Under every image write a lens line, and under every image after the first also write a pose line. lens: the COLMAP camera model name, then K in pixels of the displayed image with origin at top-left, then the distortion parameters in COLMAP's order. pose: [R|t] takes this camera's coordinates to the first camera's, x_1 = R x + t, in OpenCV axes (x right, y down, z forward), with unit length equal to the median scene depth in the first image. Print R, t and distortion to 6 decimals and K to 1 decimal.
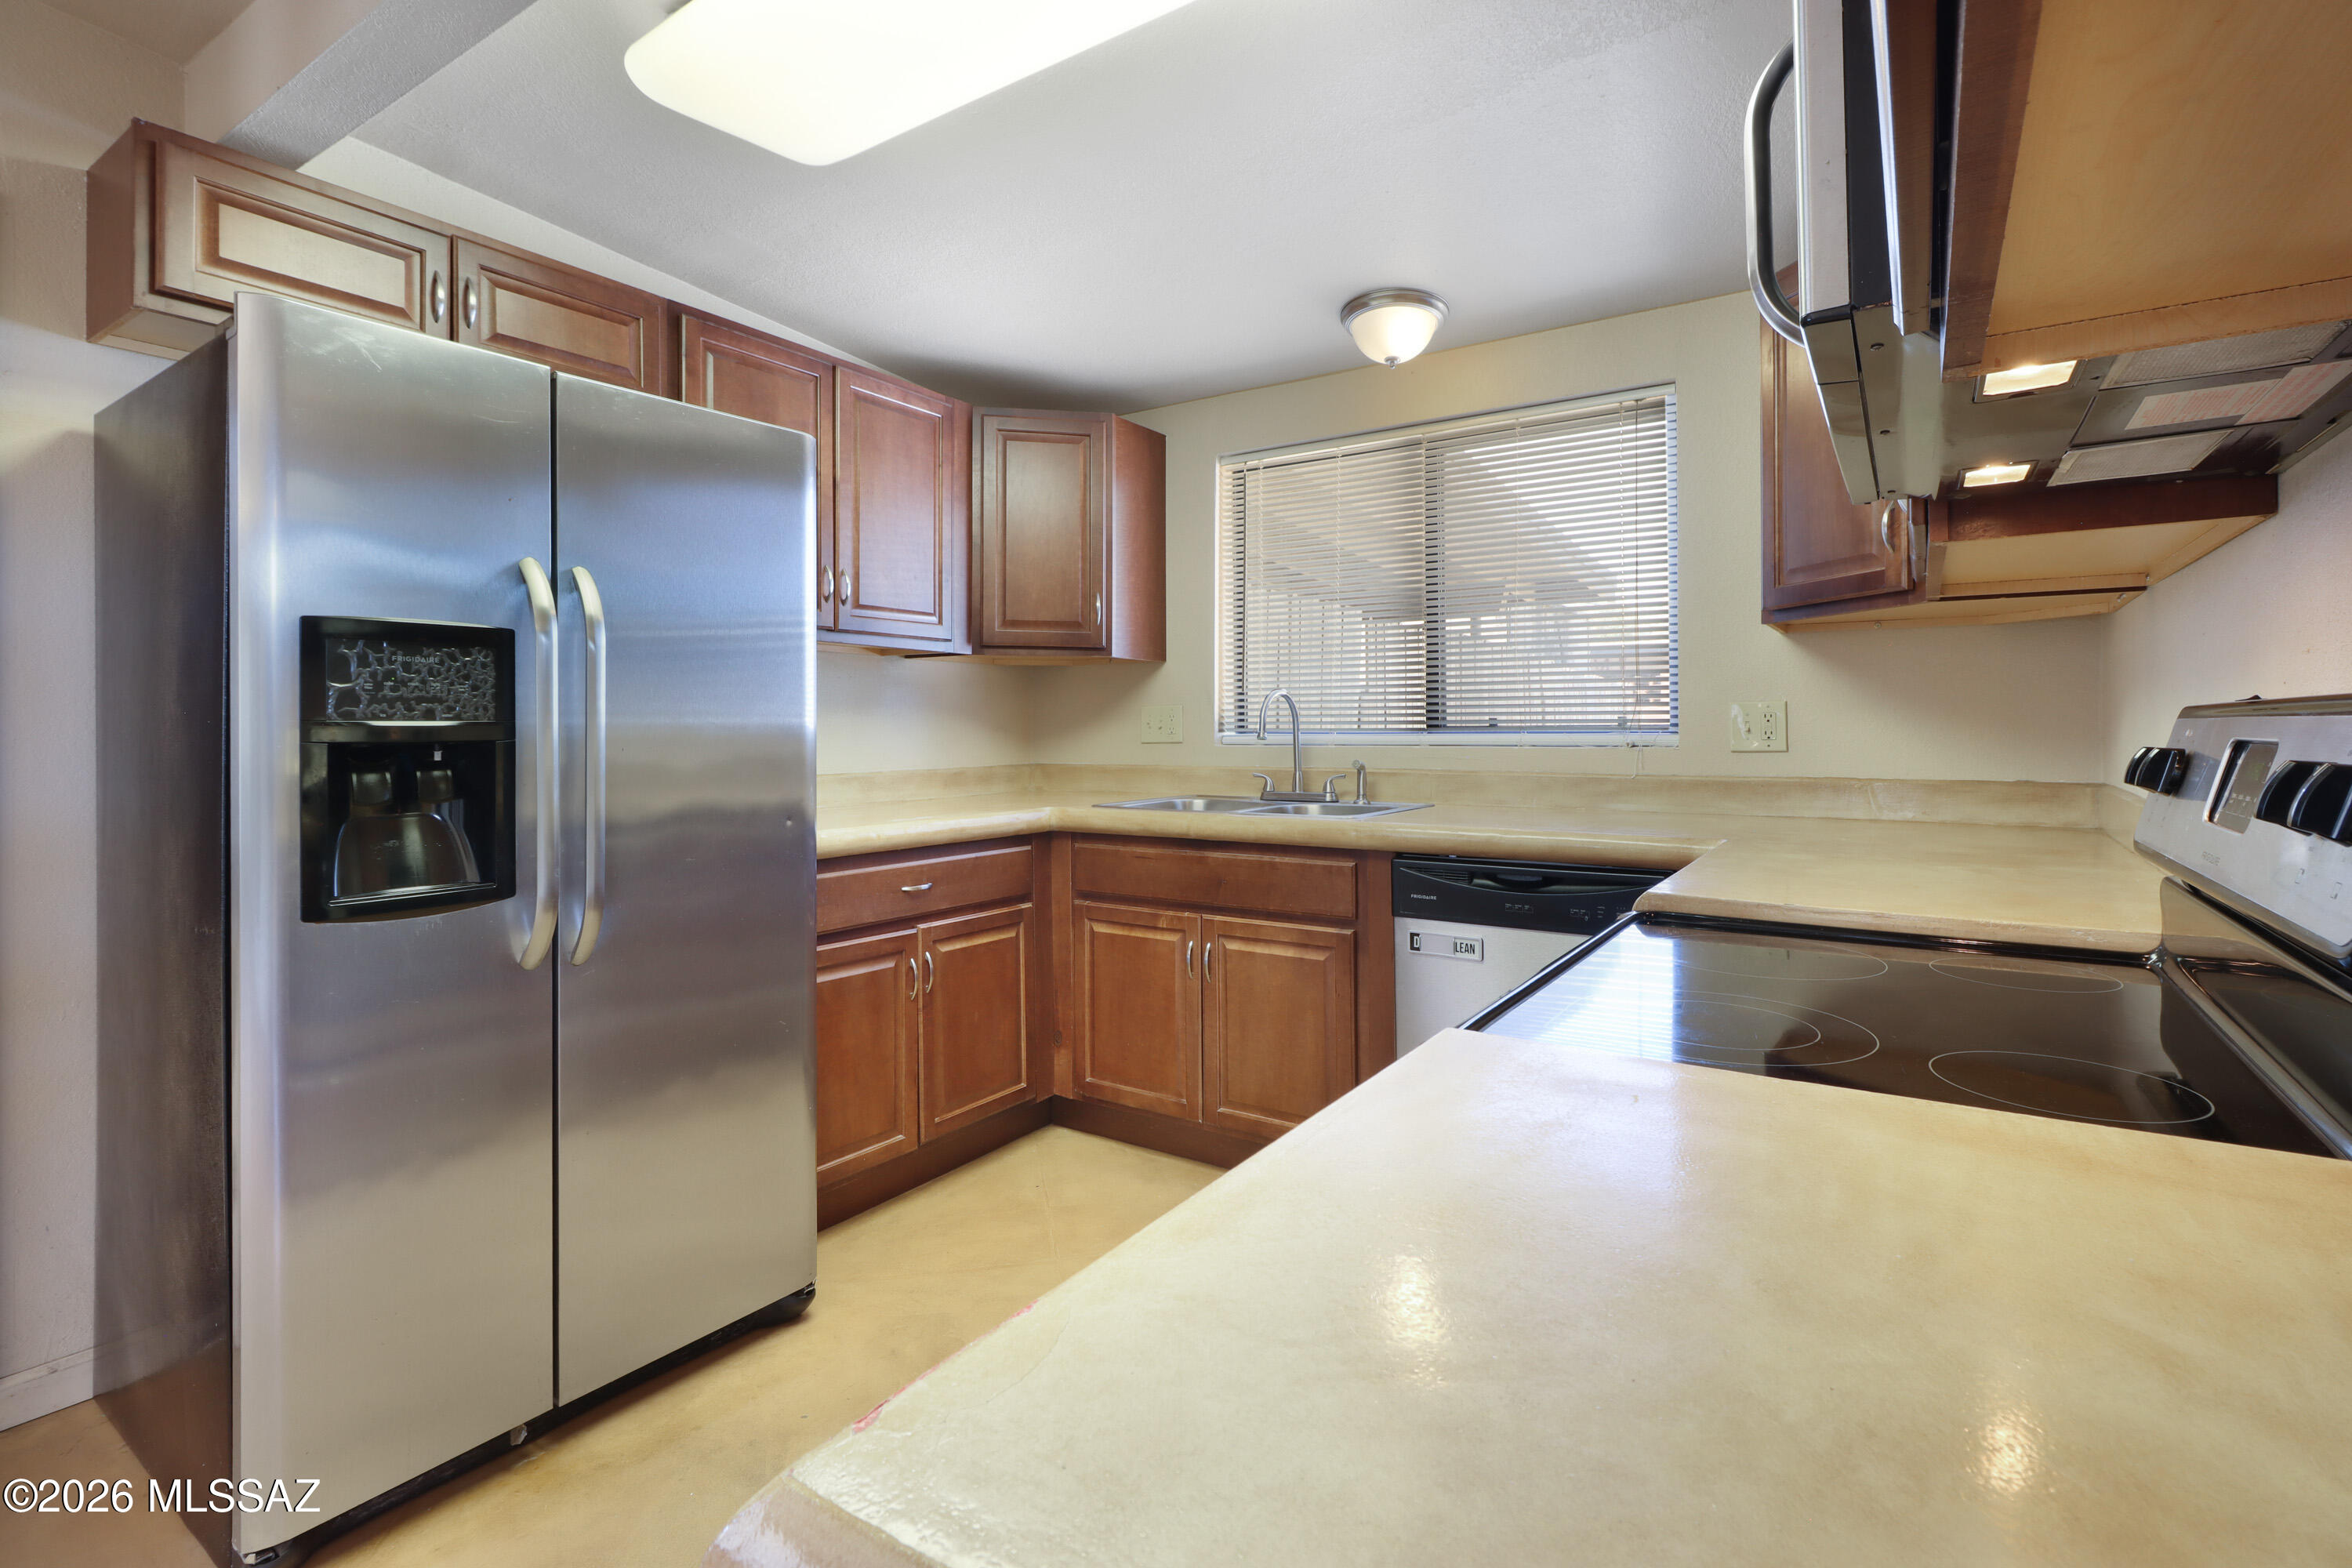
lens RADIAL K [[1092.7, 0, 1188.6], [0, 1092.7, 730.4], [0, 0, 1]] dist [-0.004460, -0.000849]
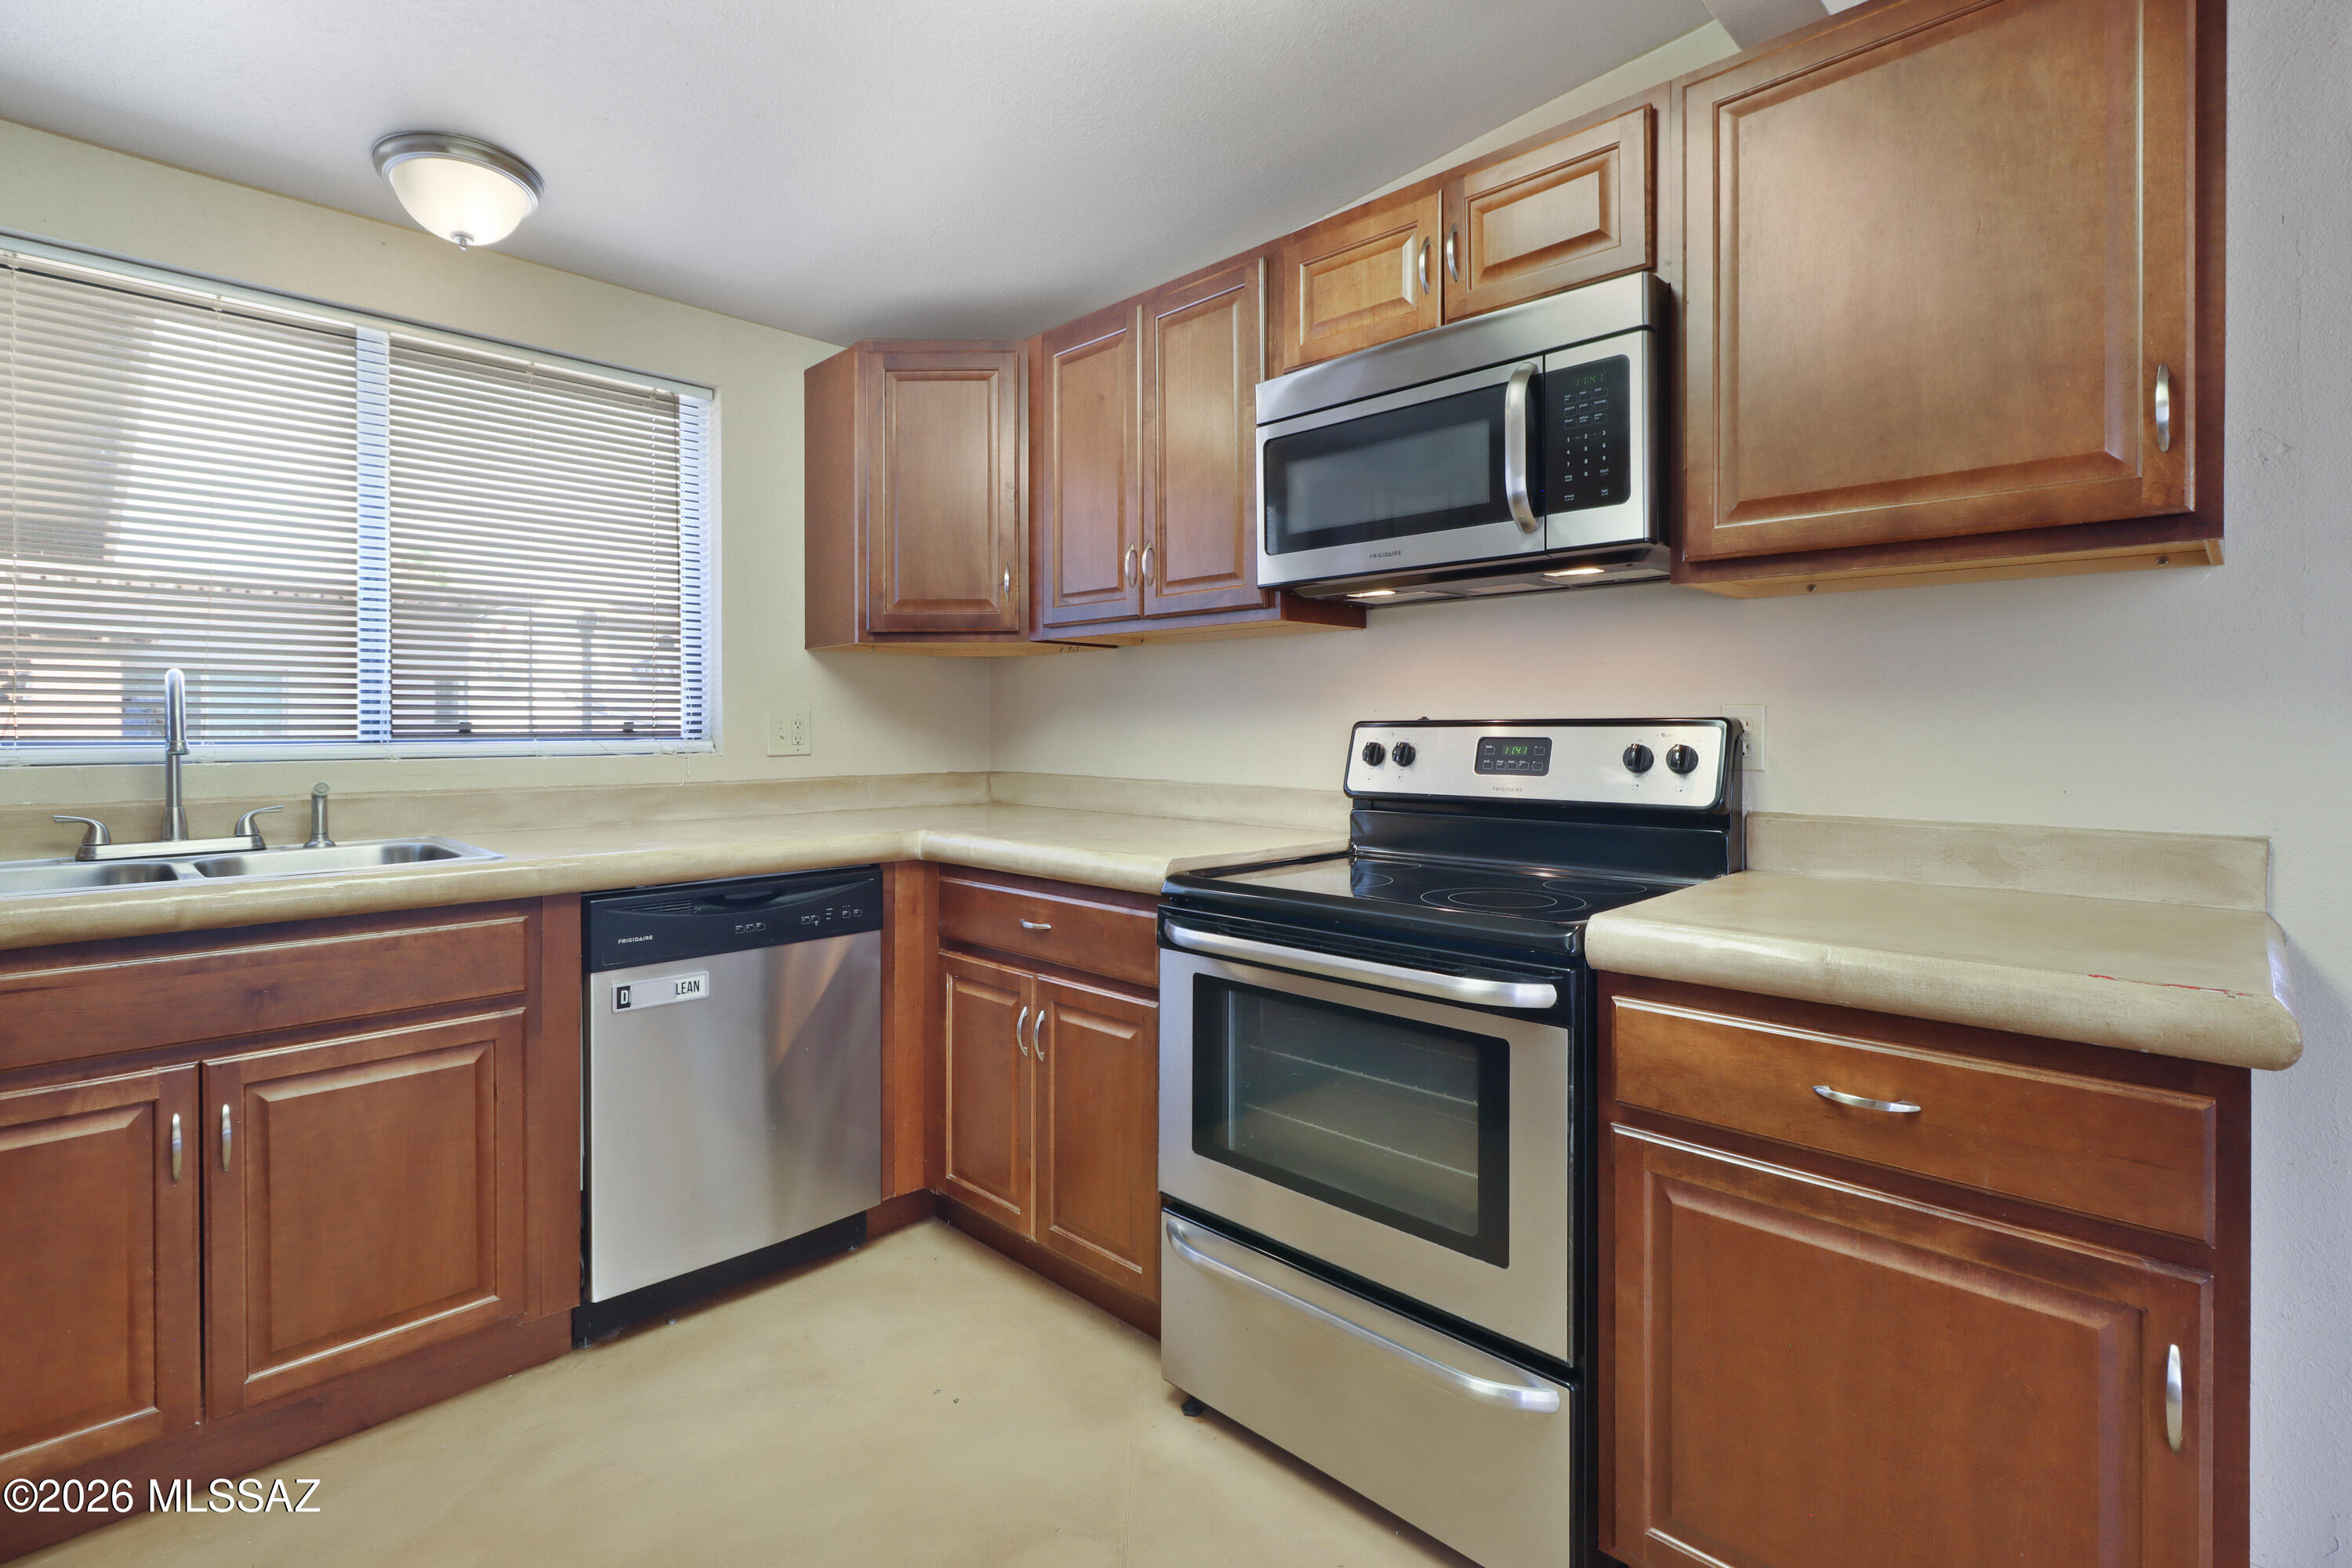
lens RADIAL K [[1092.7, 0, 1192.8], [0, 1092.7, 726.1], [0, 0, 1]] dist [-0.004460, -0.000849]
pose [[0.170387, 0.007293, 0.985350, -0.484666], [0.005345, 0.999951, -0.008326, 0.001070], [-0.985363, 0.006685, 0.170340, 0.413563]]
